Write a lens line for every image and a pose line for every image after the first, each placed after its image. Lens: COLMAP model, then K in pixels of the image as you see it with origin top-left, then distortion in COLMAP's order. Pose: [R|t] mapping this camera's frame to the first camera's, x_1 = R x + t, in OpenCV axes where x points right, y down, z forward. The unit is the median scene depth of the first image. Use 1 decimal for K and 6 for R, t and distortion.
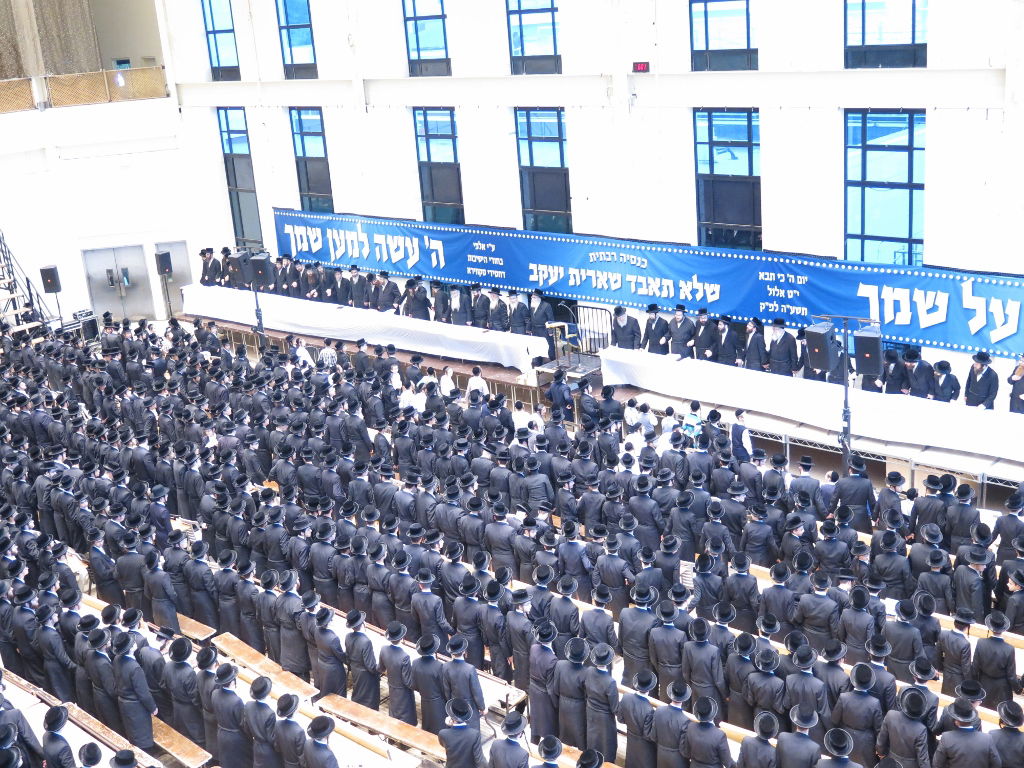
lens RADIAL K [[1275.9, 0, 469.1], [0, 1275.9, 382.6], [0, 0, 1]] dist [-0.023264, -0.000322]
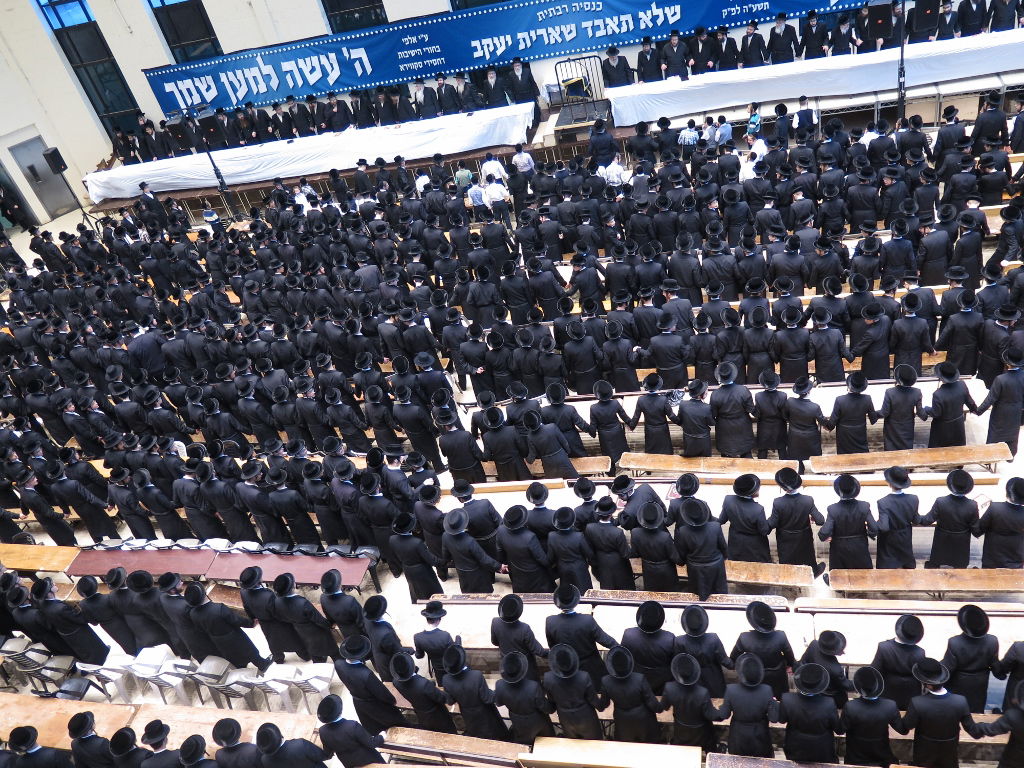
lens RADIAL K [[907.7, 0, 512.0], [0, 907.7, 384.0], [0, 0, 1]] dist [-0.011104, -0.002675]
pose [[0.852007, -0.400799, 0.336814, -0.303919], [0.302192, 0.901858, 0.308759, -0.060354], [-0.427509, -0.161282, 0.889508, 0.270178]]
